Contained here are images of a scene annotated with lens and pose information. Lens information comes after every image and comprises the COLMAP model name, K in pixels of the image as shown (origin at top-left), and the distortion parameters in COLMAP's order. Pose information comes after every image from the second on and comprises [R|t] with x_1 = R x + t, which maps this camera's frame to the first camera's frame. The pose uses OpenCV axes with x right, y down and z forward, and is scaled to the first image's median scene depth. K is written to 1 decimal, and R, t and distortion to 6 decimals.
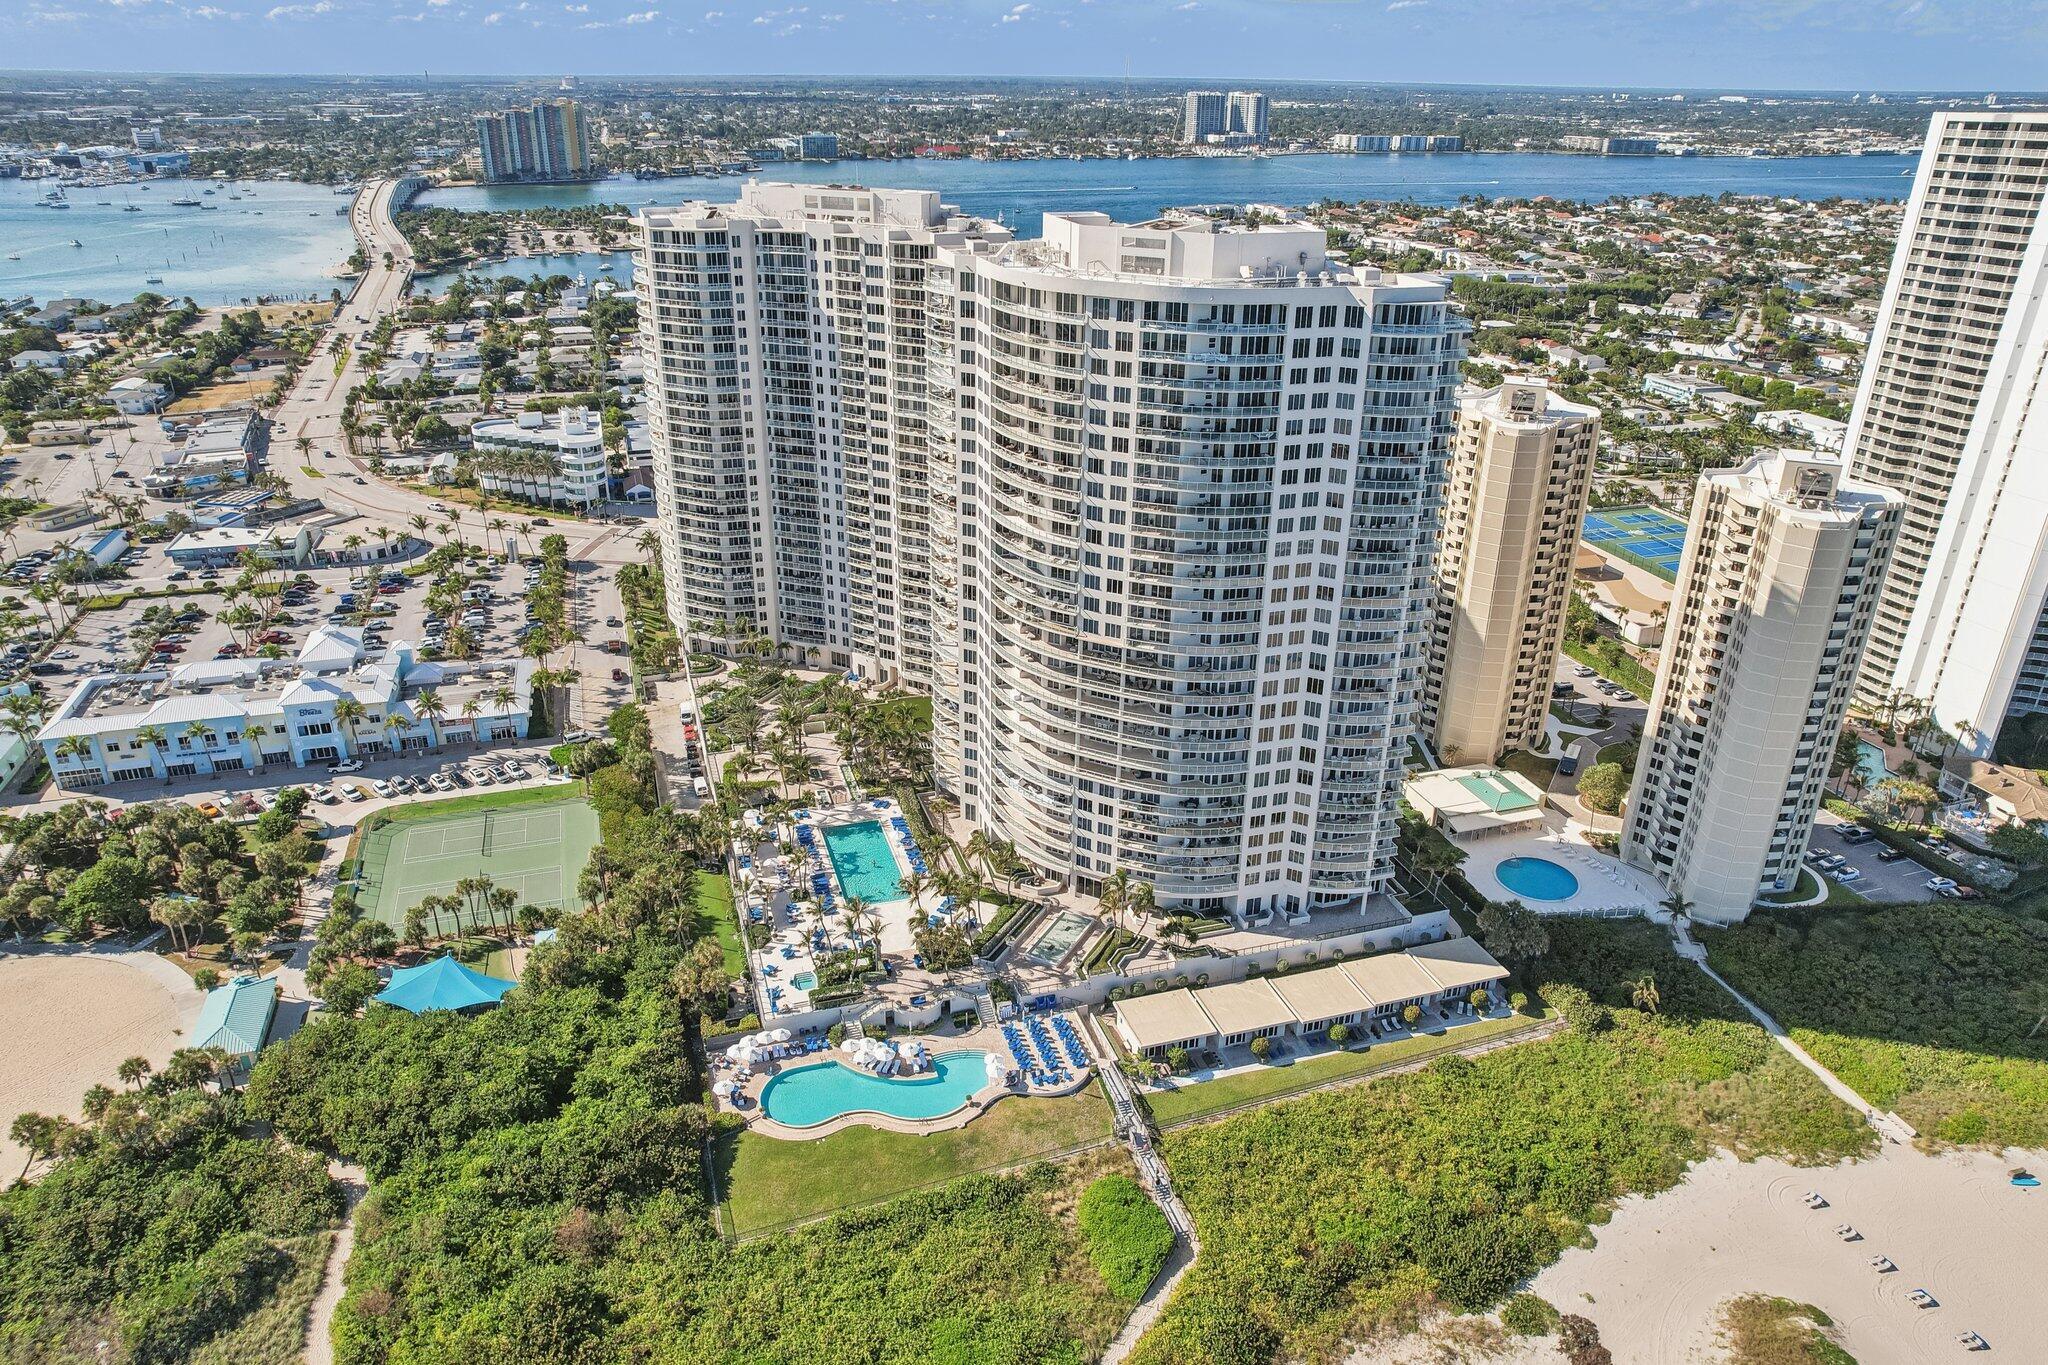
lens RADIAL K [[1351.7, 0, 1024.0], [0, 1351.7, 682.5], [0, 0, 1]] dist [-0.064588, 0.060485]
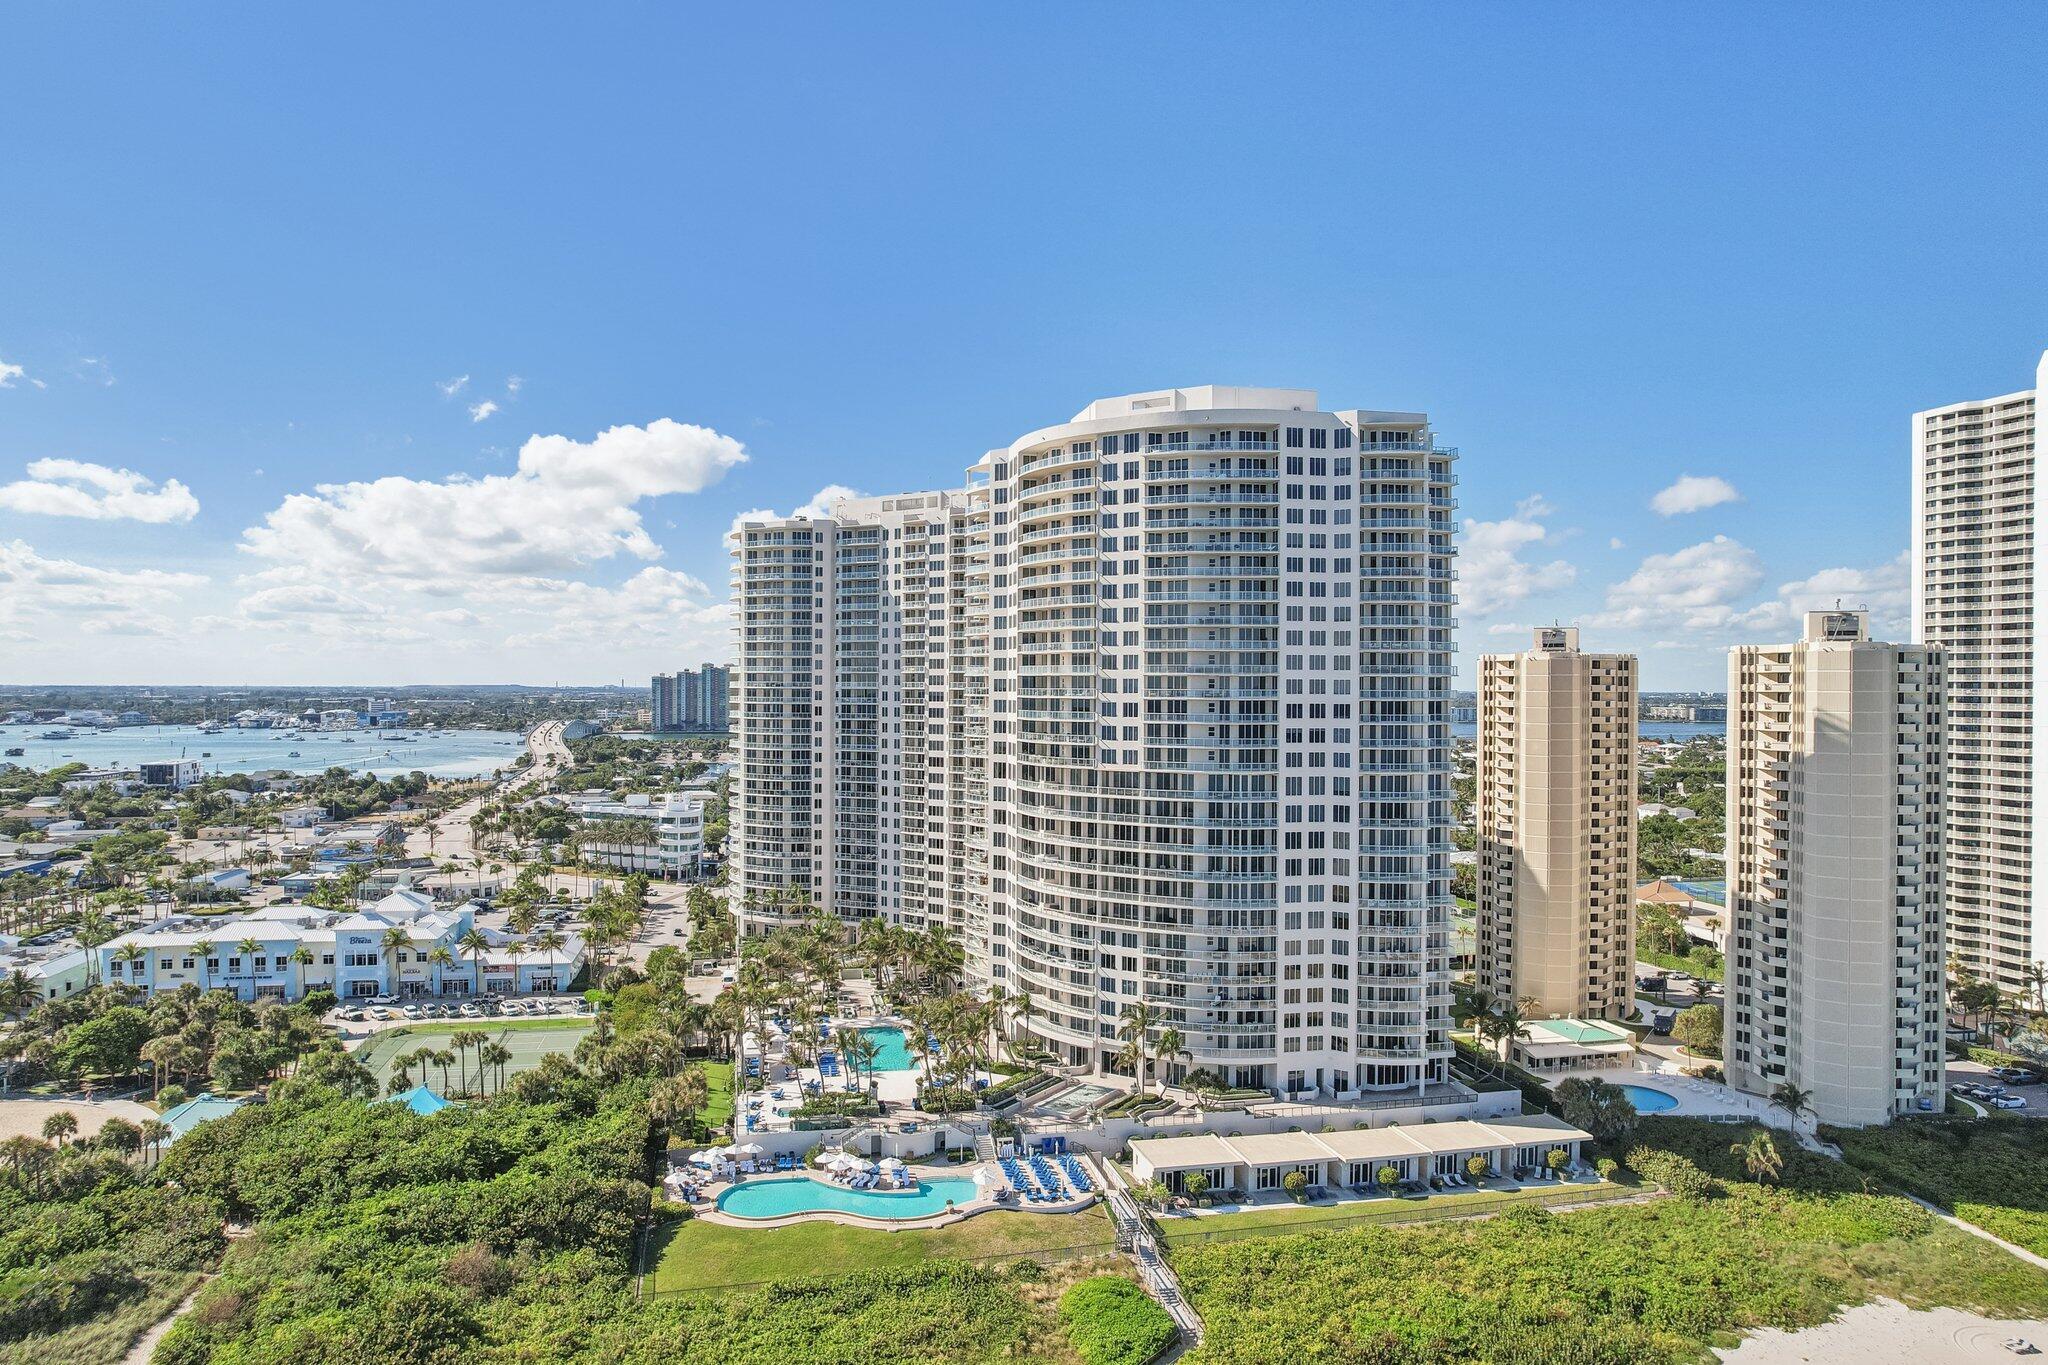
lens RADIAL K [[1324.6, 0, 1024.0], [0, 1324.6, 682.5], [0, 0, 1]] dist [-0.071909, 0.071319]
pose [[0.995669, -0.005193, -0.092820, 0.078842], [-0.034096, 0.908463, -0.416572, 0.321621], [0.086486, 0.417933, 0.904352, 0.088889]]
